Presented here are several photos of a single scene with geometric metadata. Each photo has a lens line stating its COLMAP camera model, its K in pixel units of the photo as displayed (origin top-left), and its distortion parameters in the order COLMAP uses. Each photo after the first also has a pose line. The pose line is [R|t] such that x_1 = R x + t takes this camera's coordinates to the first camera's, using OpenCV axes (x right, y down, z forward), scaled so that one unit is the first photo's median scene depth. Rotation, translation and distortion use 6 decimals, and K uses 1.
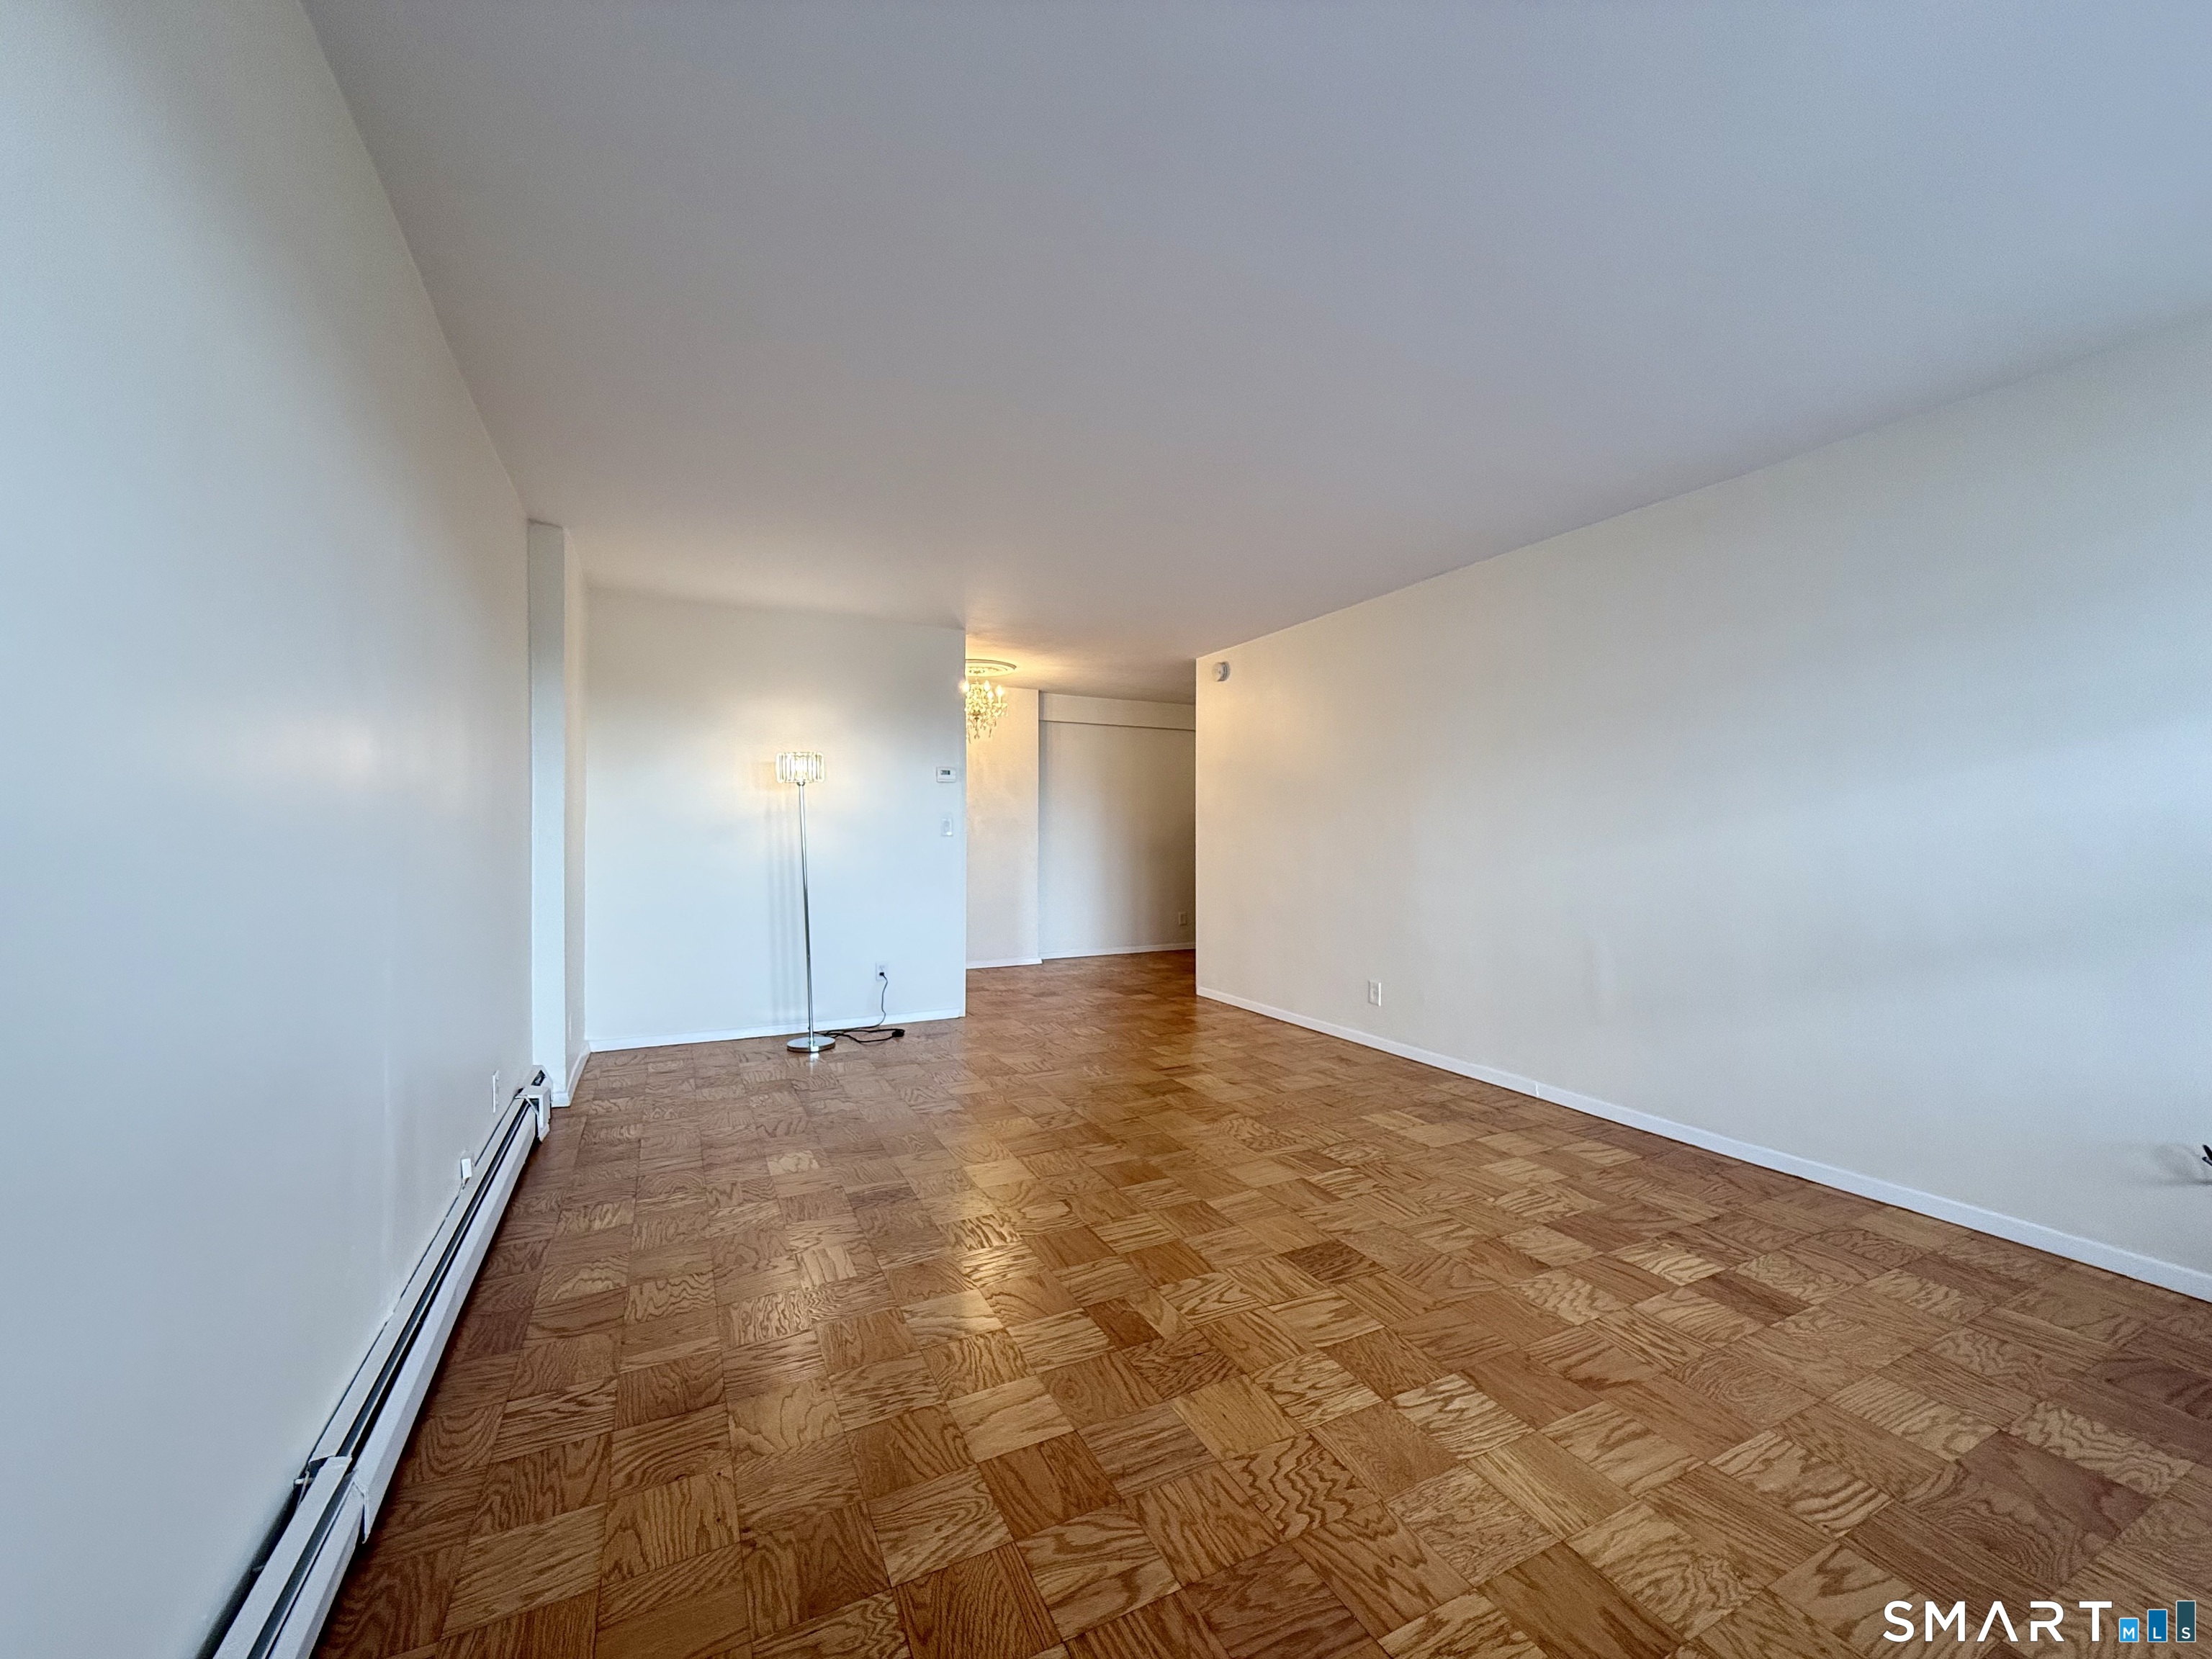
lens RADIAL K [[881.8, 0, 1110.0], [0, 881.8, 831.0], [0, 0, 1]] dist [-0.001135, -0.000079]
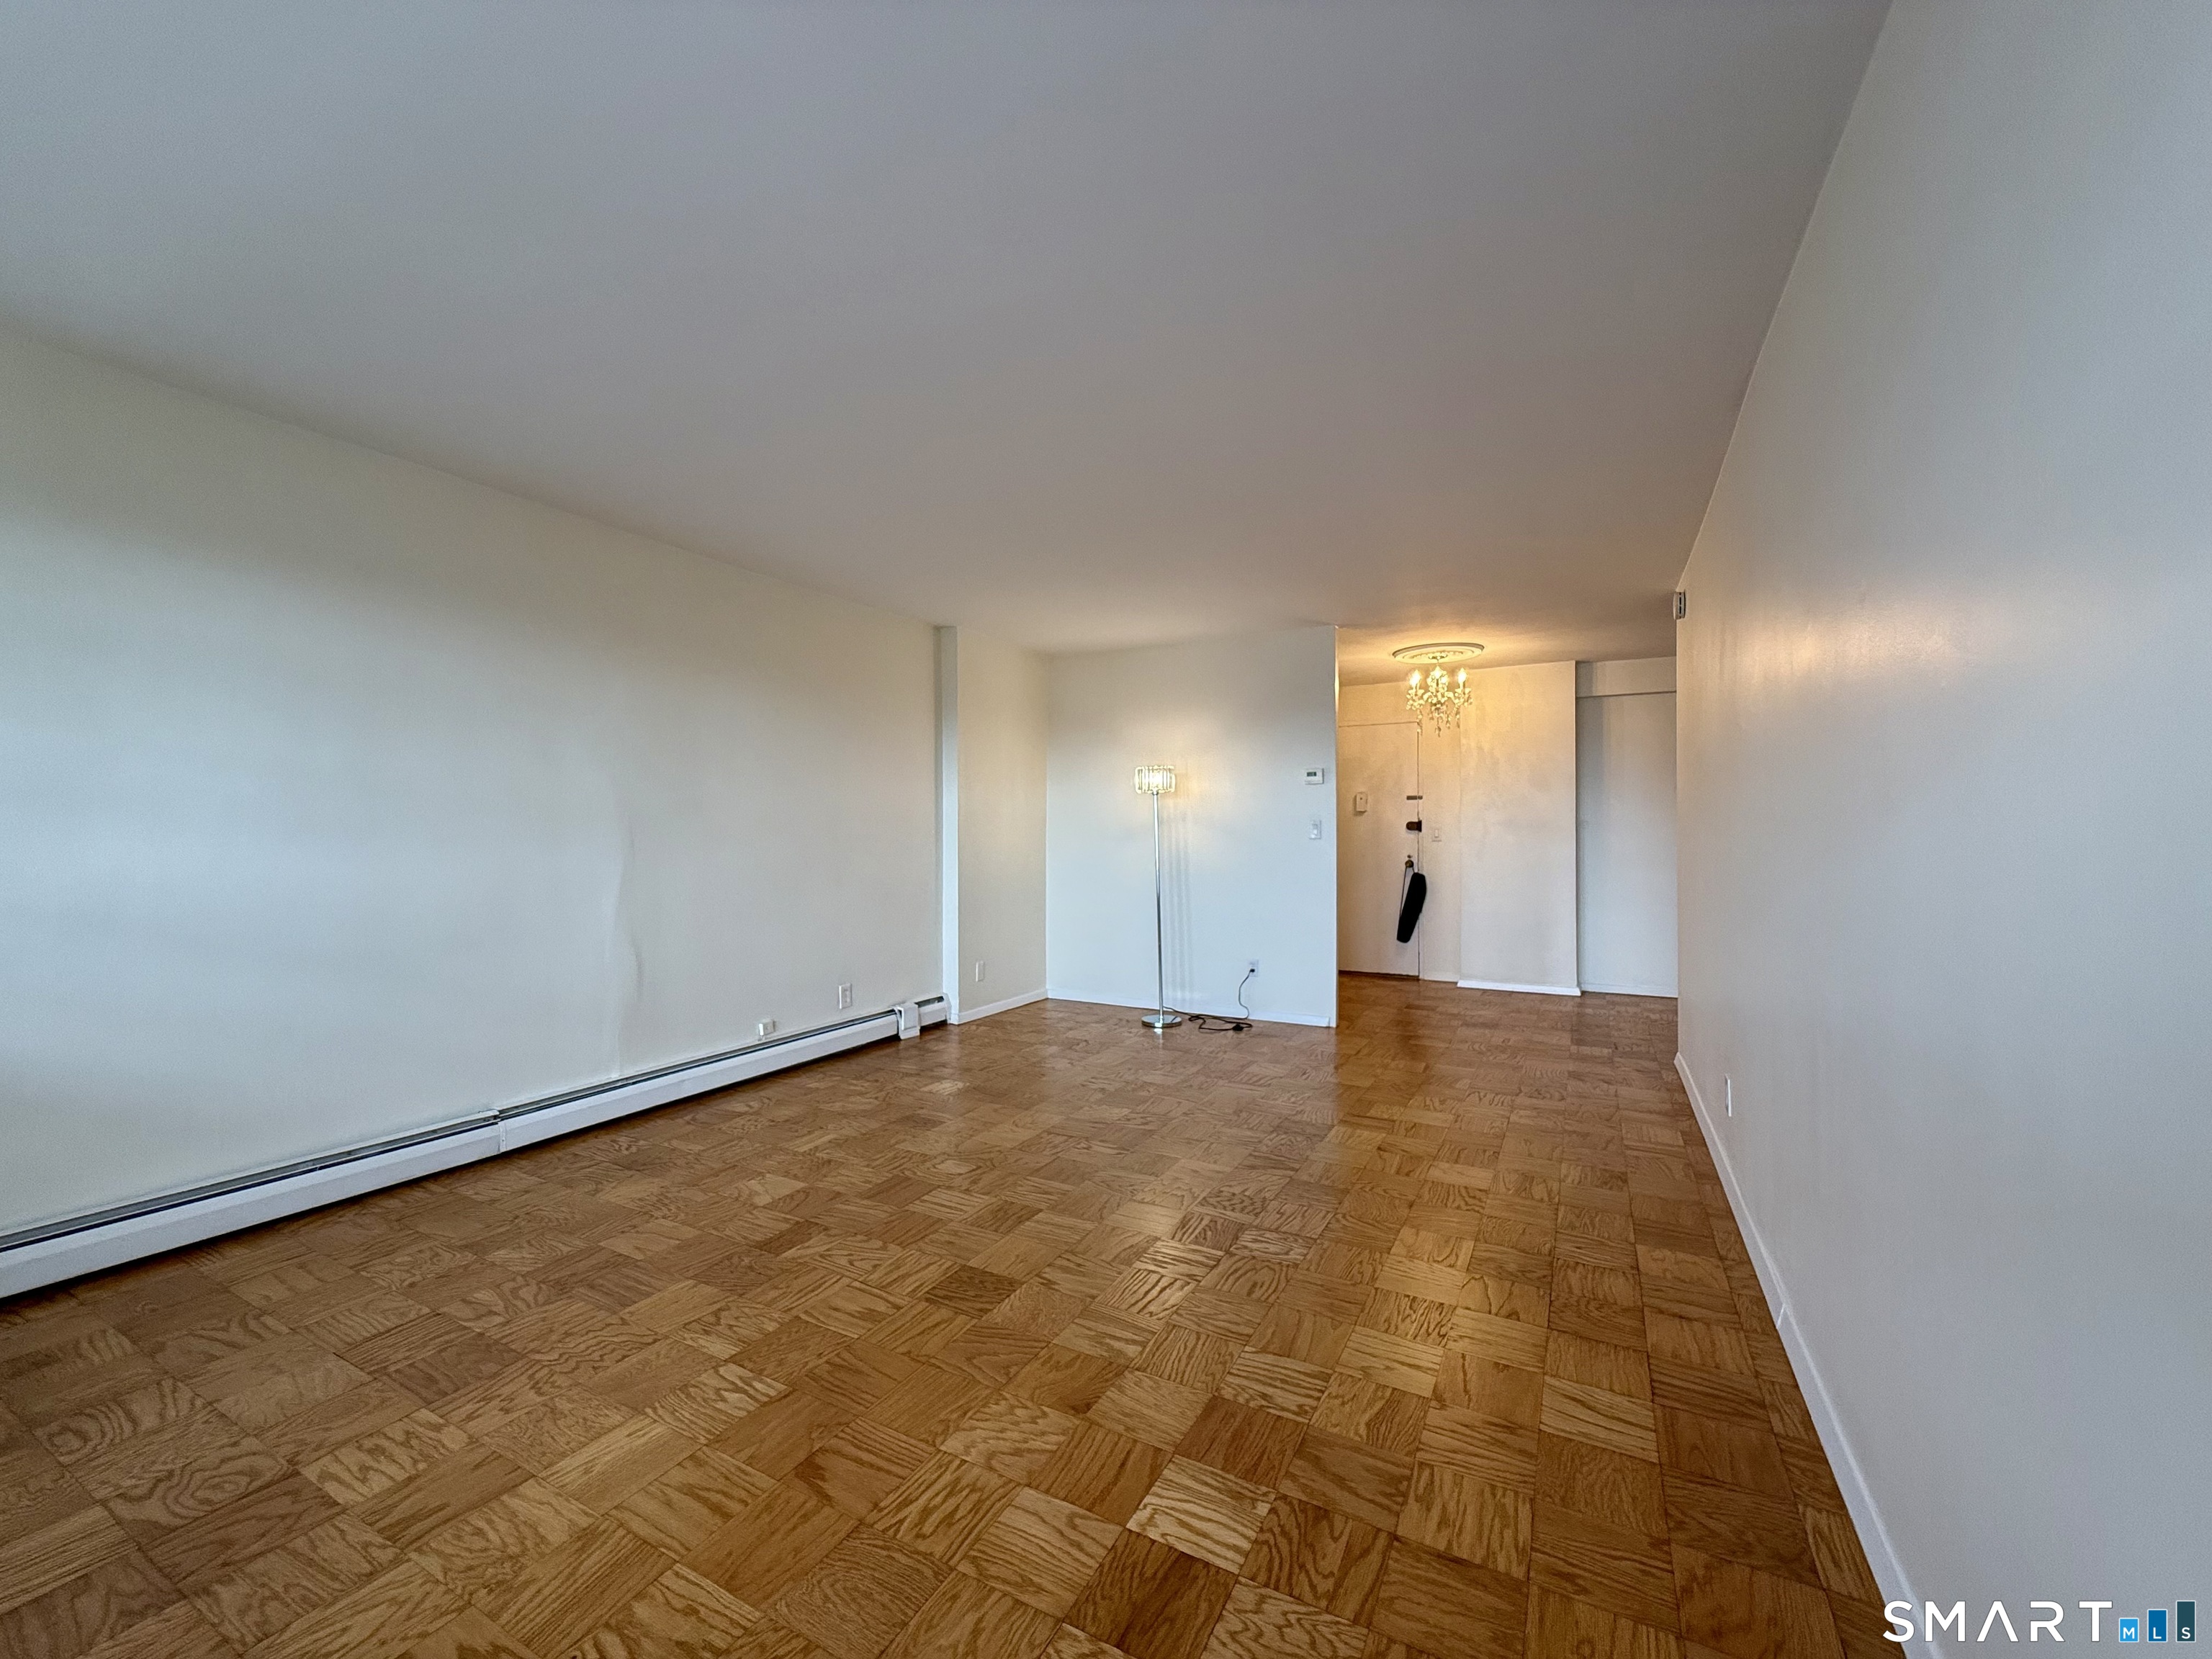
lens RADIAL K [[881.8, 0, 1110.0], [0, 881.8, 831.0], [0, 0, 1]] dist [-0.001135, -0.000079]
pose [[0.575498, -0.003277, -0.817797, 0.938512], [0.002546, 0.999994, -0.002216, -0.002336], [0.817799, -0.000807, 0.575503, 0.485441]]
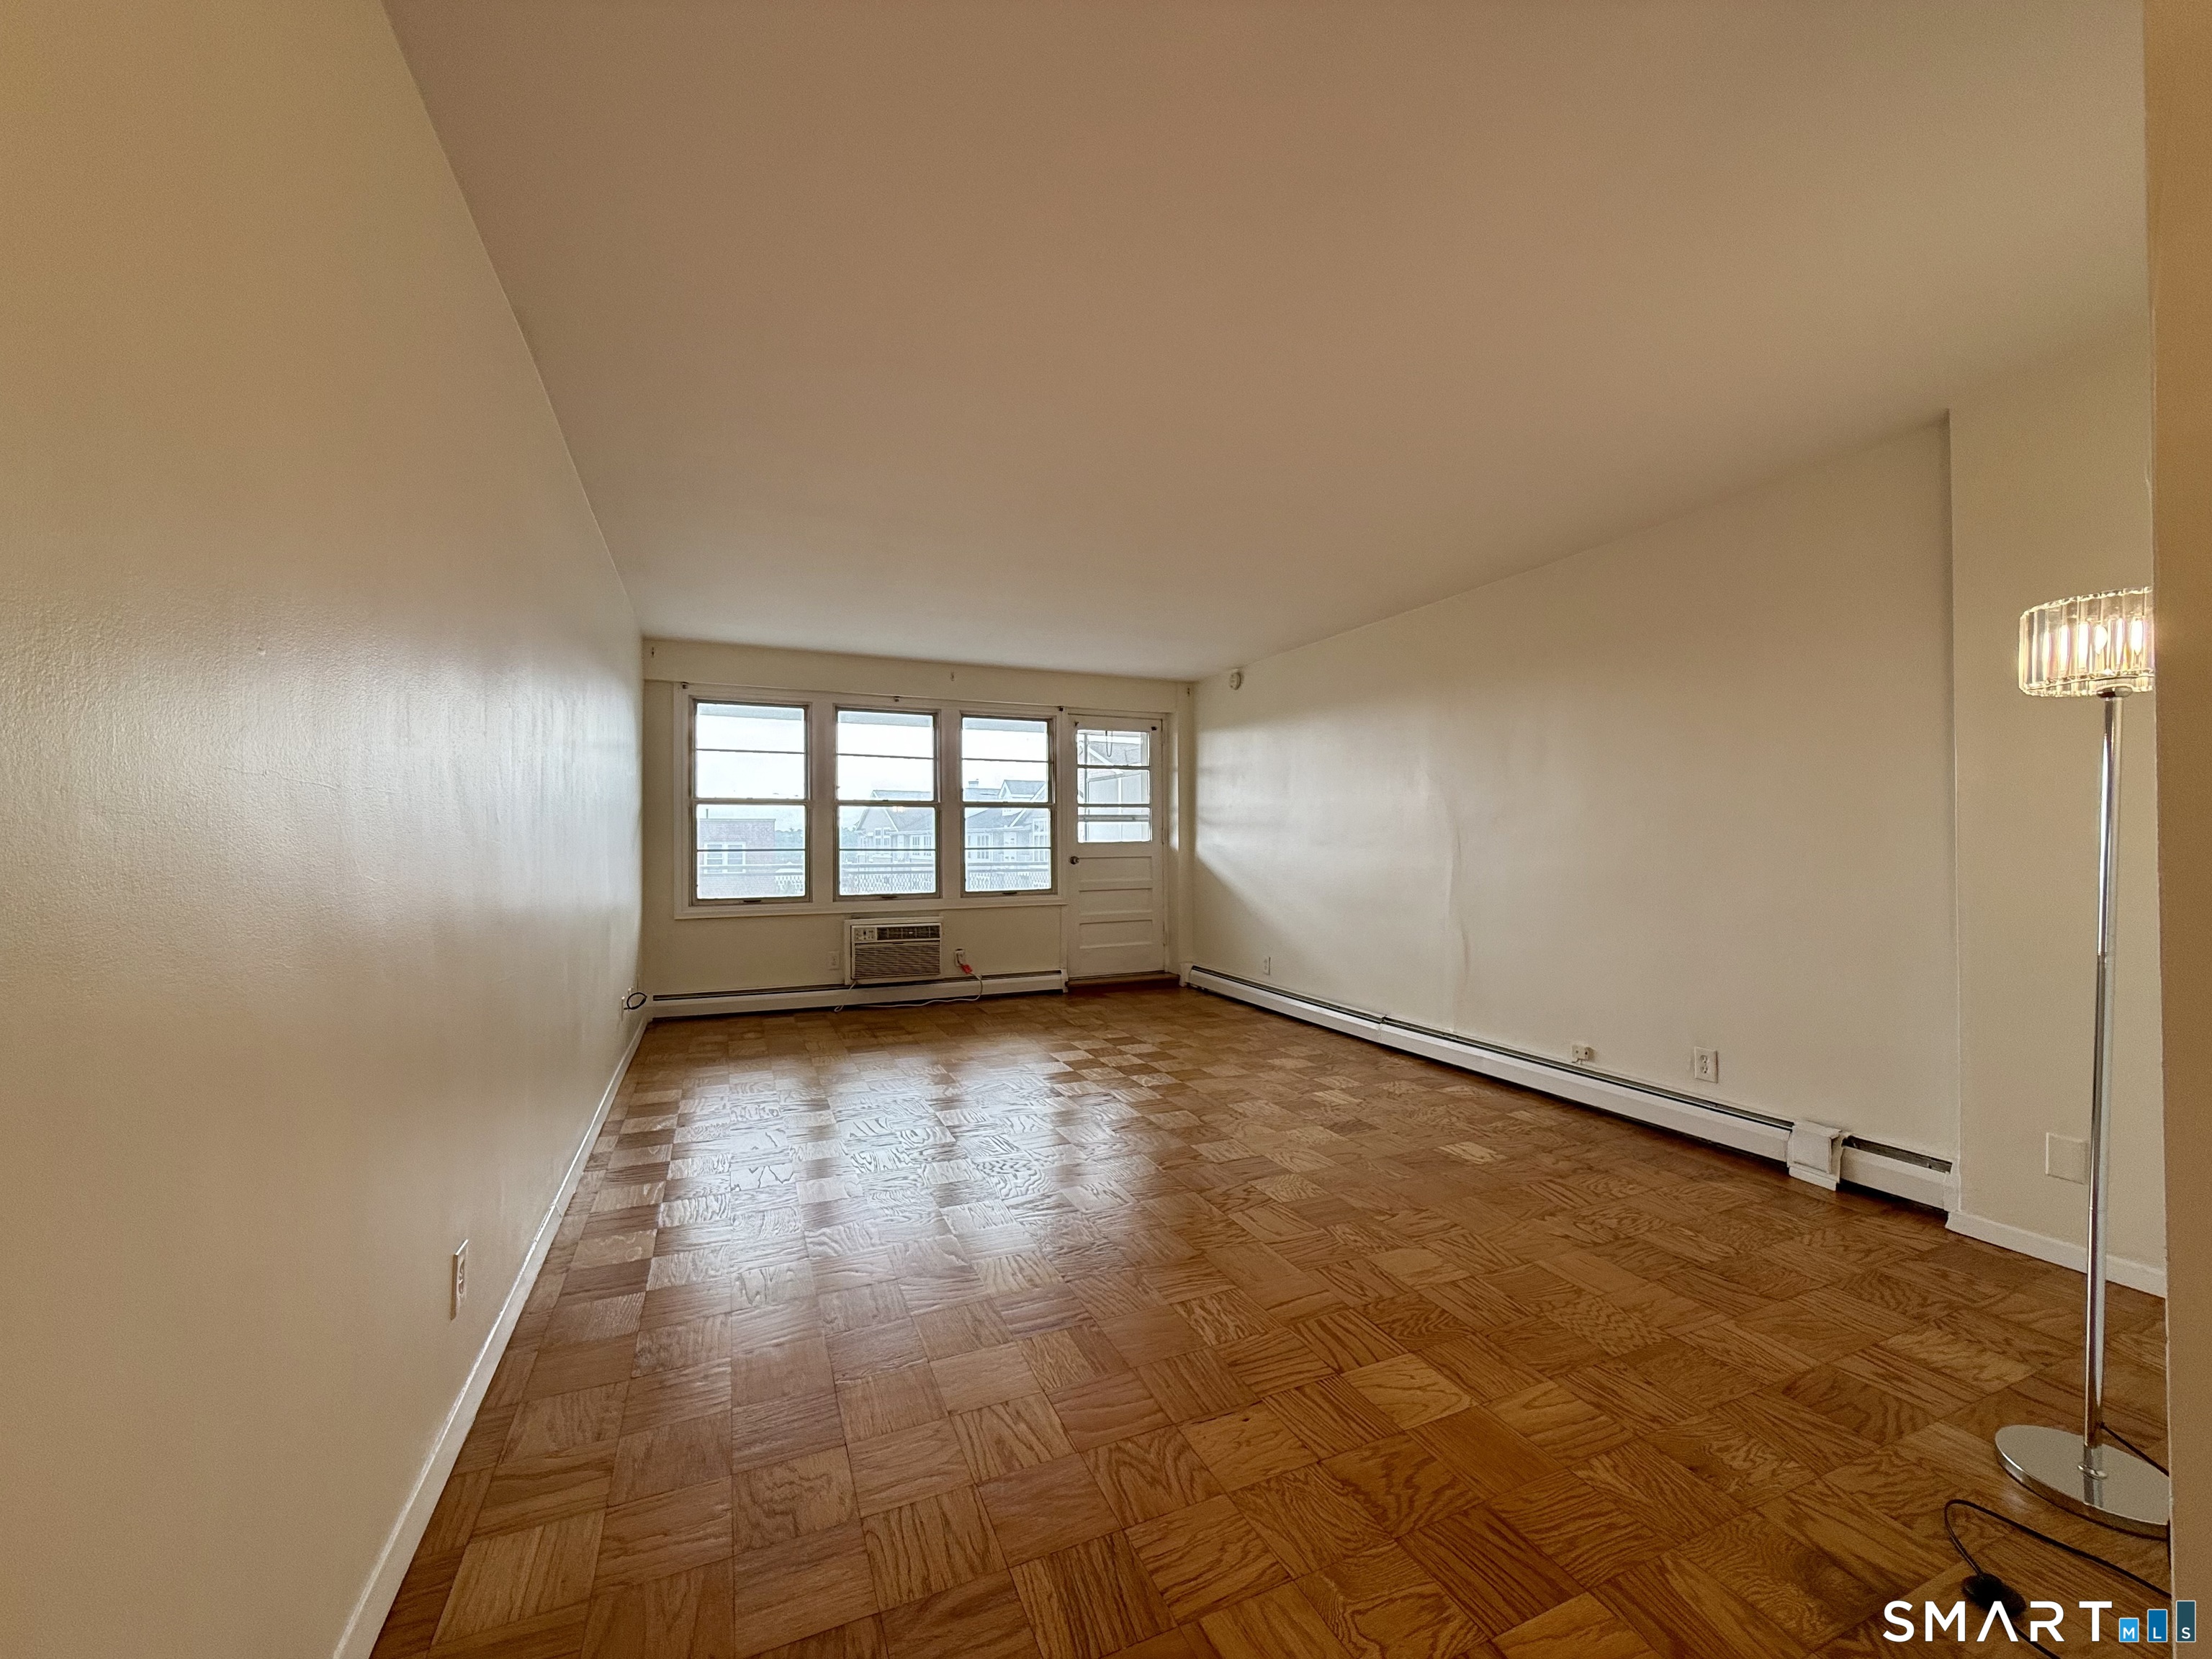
lens RADIAL K [[881.8, 0, 1110.0], [0, 881.8, 831.0], [0, 0, 1]] dist [-0.001135, -0.000079]
pose [[-0.998555, 0.001158, 0.053724, 0.019167], [0.000416, 0.999904, -0.013814, 0.006078], [-0.053735, -0.013772, -0.998460, 2.276534]]
